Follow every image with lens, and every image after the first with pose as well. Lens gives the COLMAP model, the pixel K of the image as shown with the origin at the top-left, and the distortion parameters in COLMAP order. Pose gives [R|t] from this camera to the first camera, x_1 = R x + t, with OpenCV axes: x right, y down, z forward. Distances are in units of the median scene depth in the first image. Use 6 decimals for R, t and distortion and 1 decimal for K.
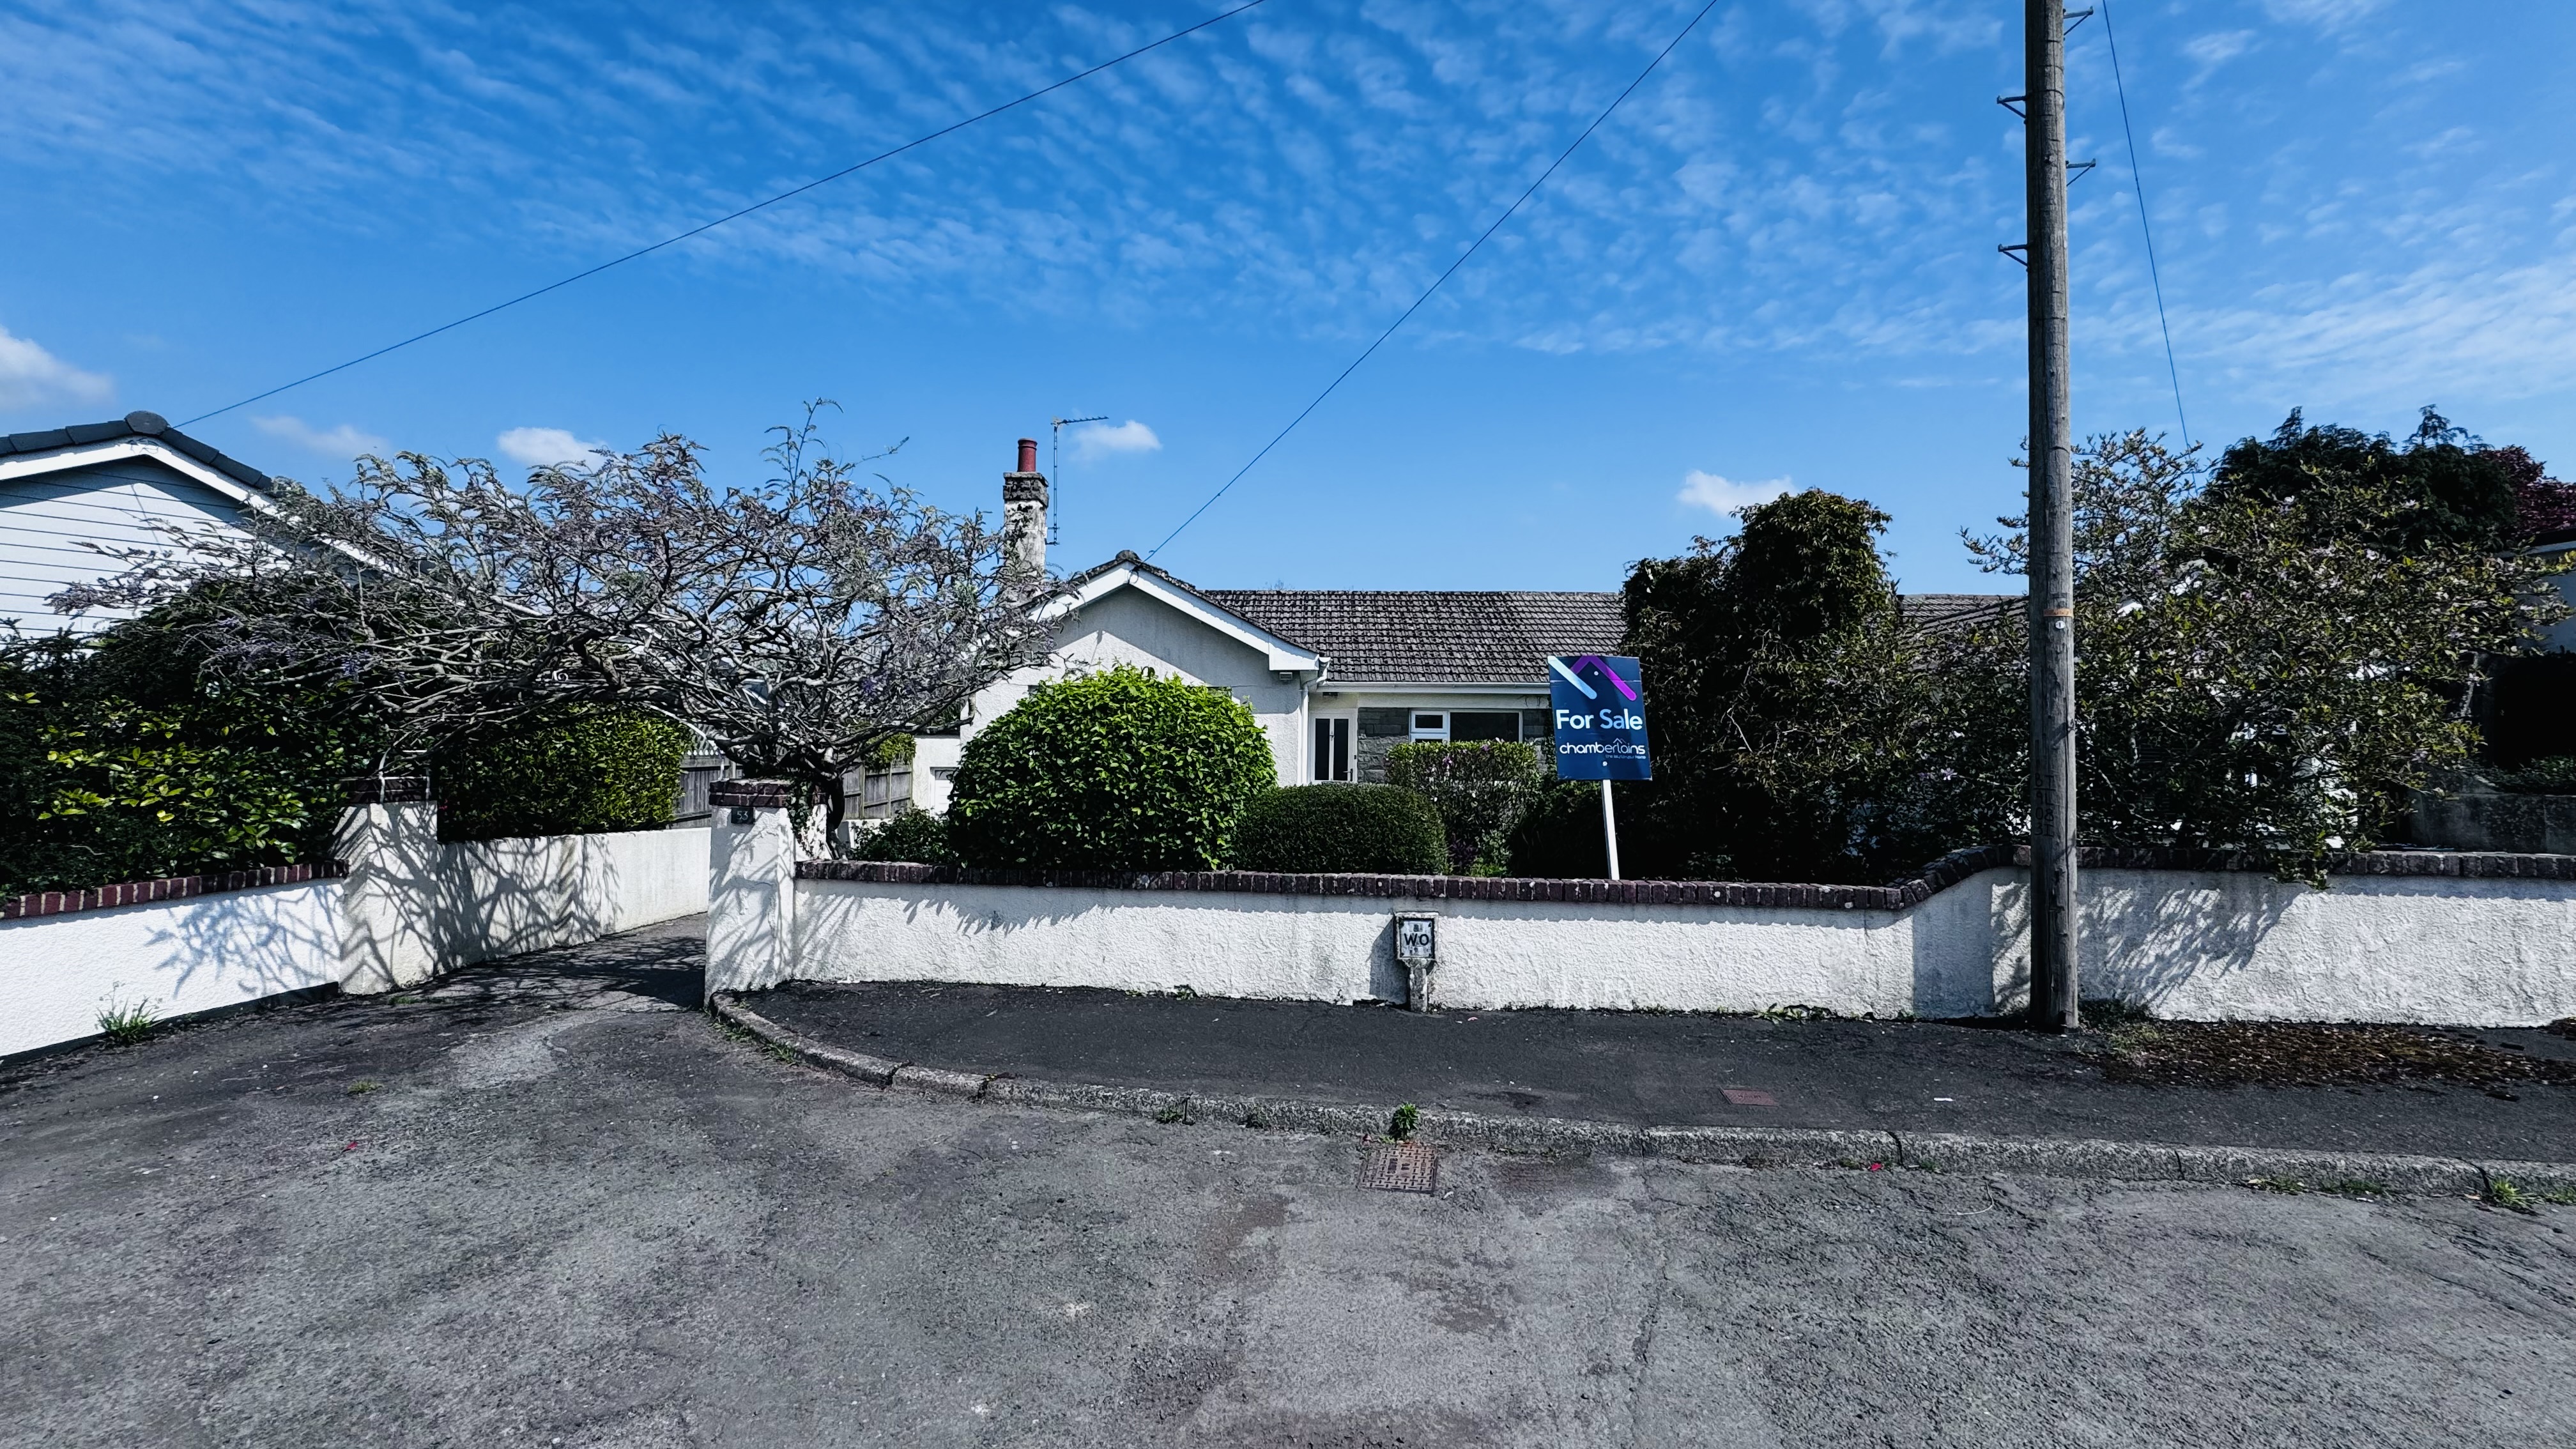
lens RADIAL K [[1023.8, 0, 1288.0], [0, 1023.8, 724.5], [0, 0, 1]] dist [-0.001082, 0.000015]
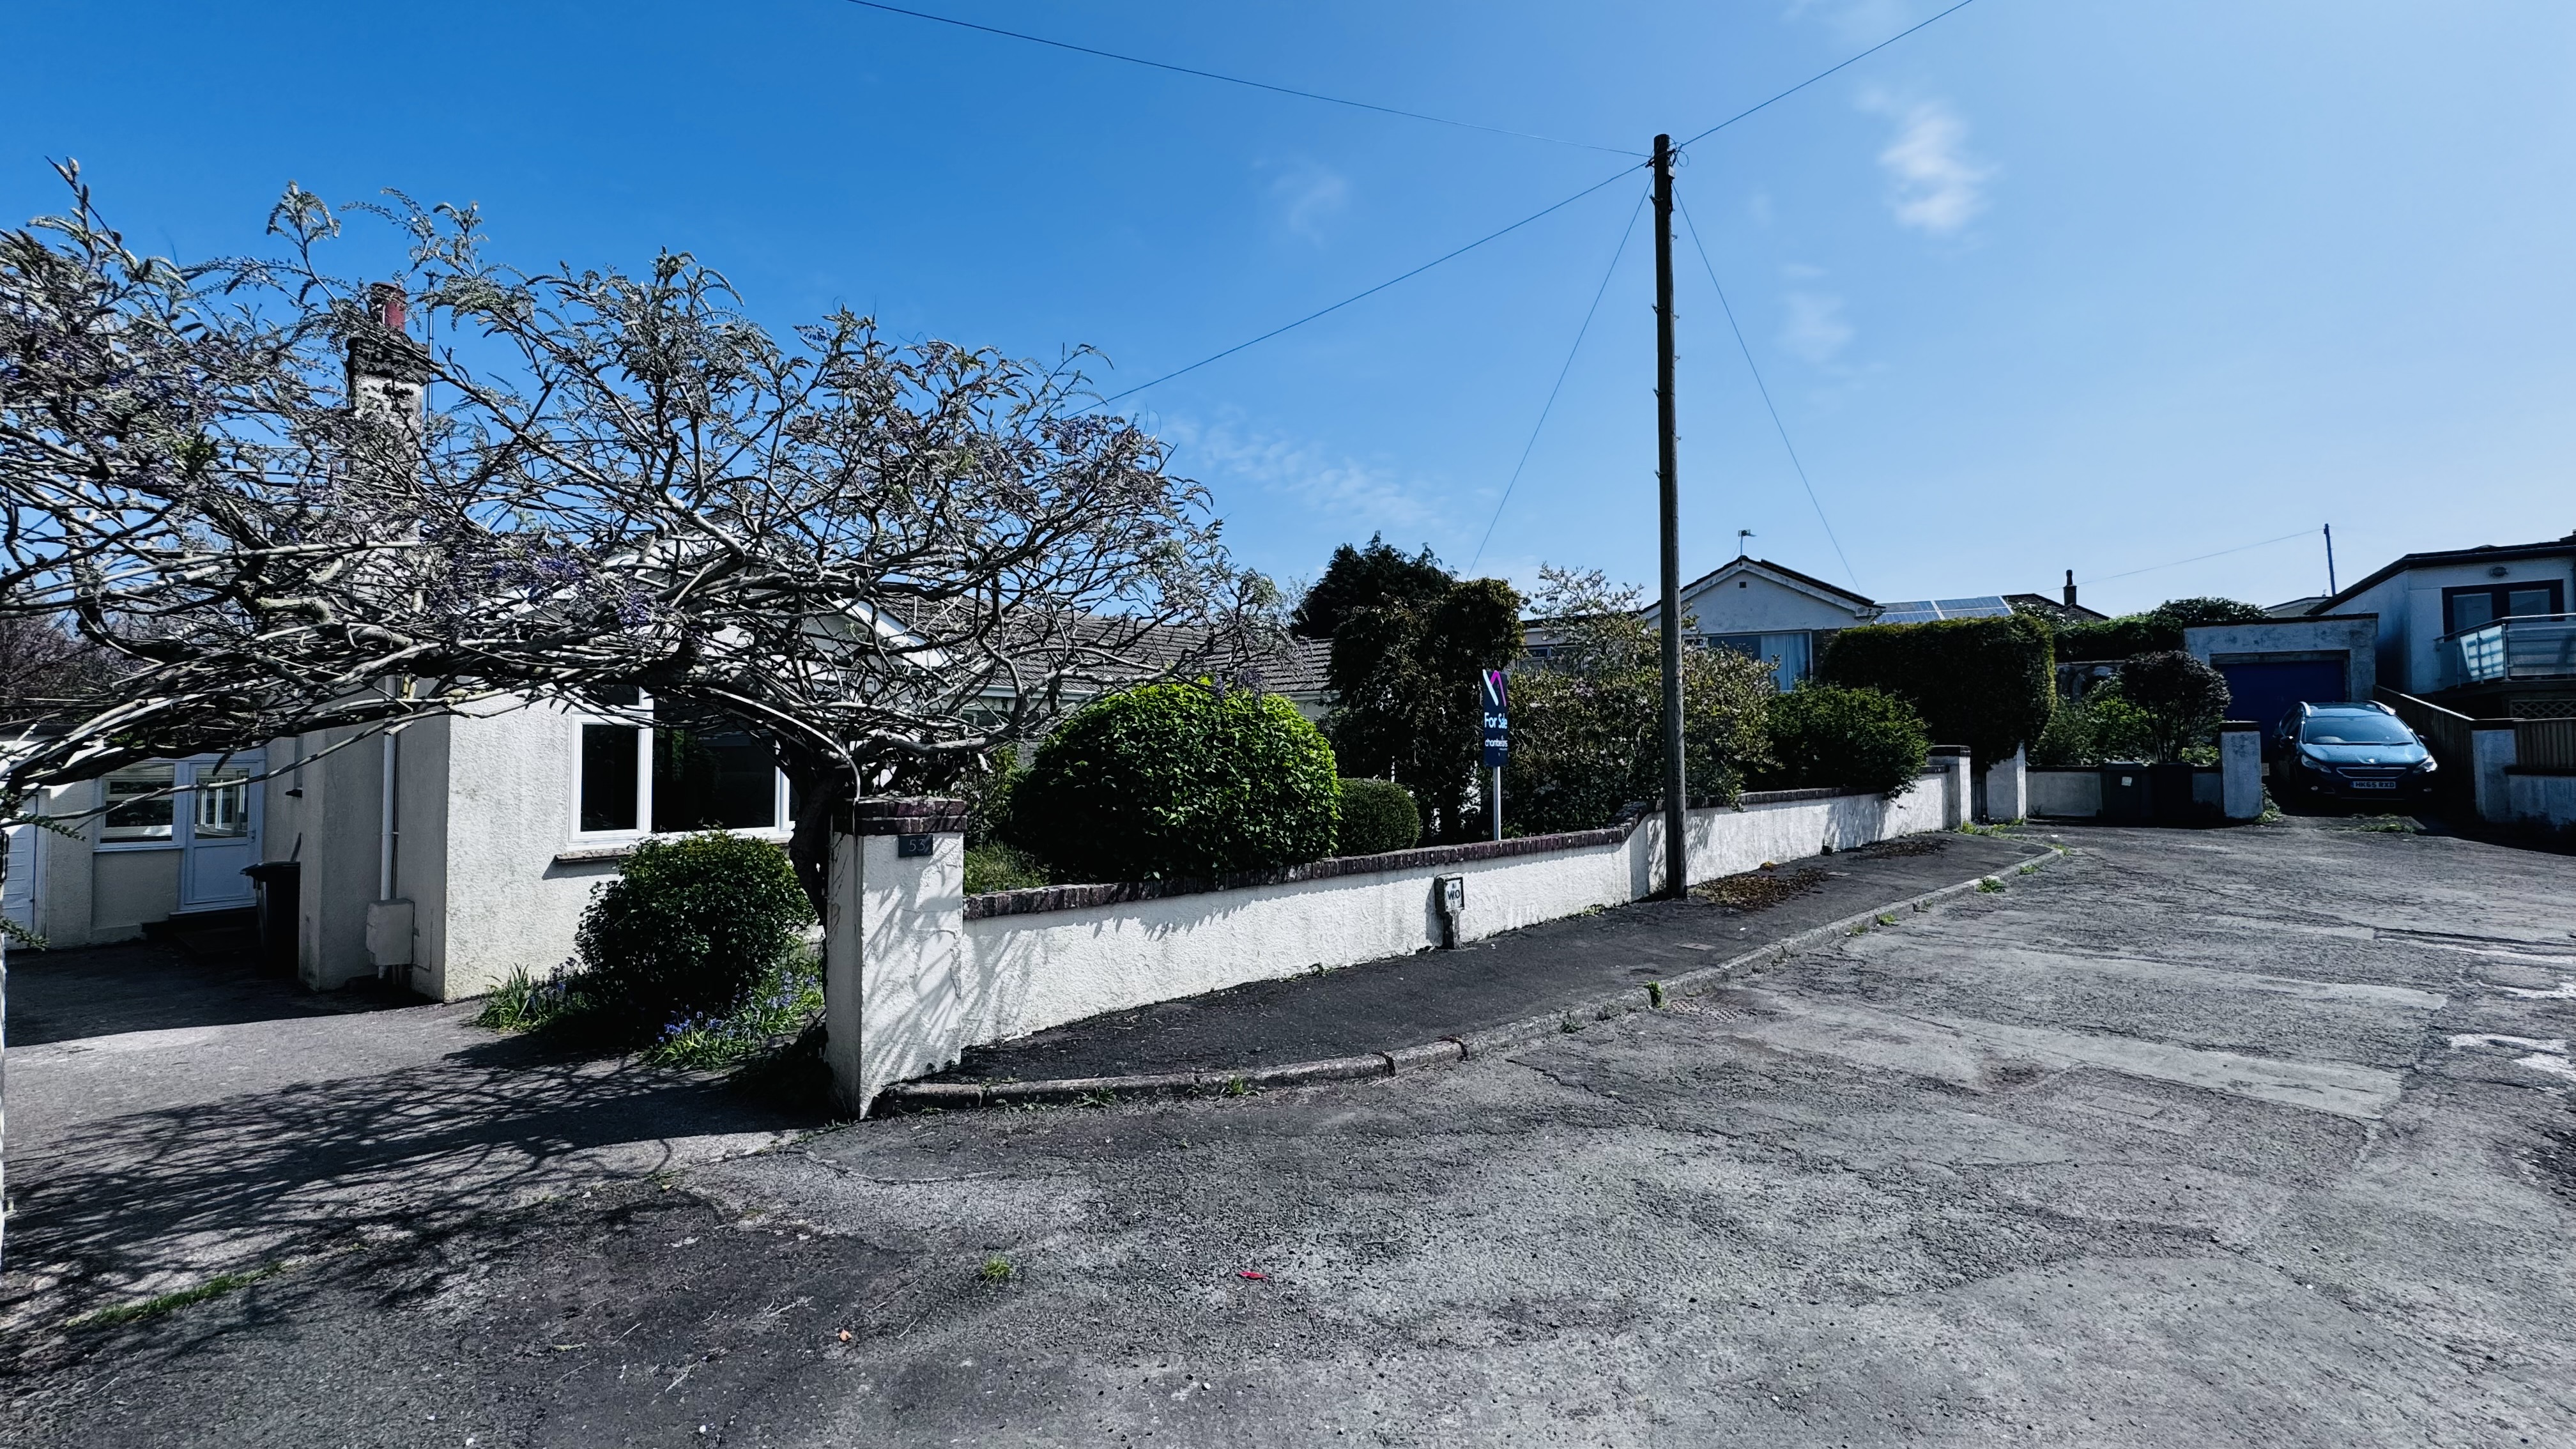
lens RADIAL K [[1028.5, 0, 1288.0], [0, 1028.5, 724.5], [0, 0, 1]] dist [-0.002035, 0.000439]
pose [[0.622881, 0.011036, 0.782239, -1.012417], [-0.011785, 0.999919, -0.004724, -0.000138], [-0.782228, -0.006276, 0.622961, 0.333131]]
